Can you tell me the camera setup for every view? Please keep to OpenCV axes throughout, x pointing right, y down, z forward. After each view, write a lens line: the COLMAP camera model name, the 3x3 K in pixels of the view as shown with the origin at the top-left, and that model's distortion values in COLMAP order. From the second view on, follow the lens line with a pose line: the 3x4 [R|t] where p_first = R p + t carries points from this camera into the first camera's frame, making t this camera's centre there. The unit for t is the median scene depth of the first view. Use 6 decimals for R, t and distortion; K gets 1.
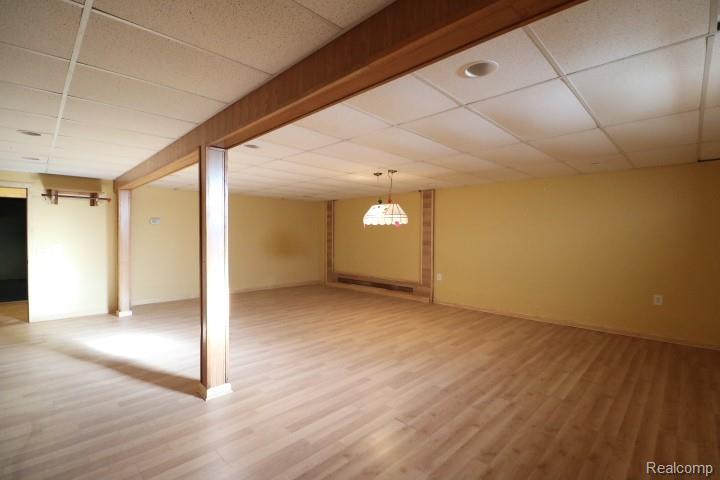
lens RADIAL K [[330.6, 0, 364.0], [0, 330.6, 240.5], [0, 0, 1]] dist [-0.002205, -0.000342]
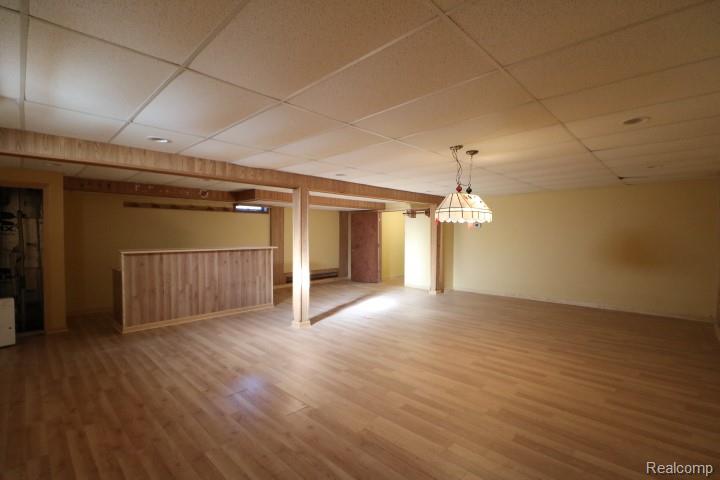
lens RADIAL K [[330.6, 0, 364.0], [0, 330.6, 239.1], [0, 0, 1]] dist [-0.002205, -0.000342]
pose [[0.012541, 0.006297, -0.999902, 1.094890], [-0.013196, 0.999894, 0.006132, -0.019220], [0.999834, 0.013118, 0.012622, 1.081641]]
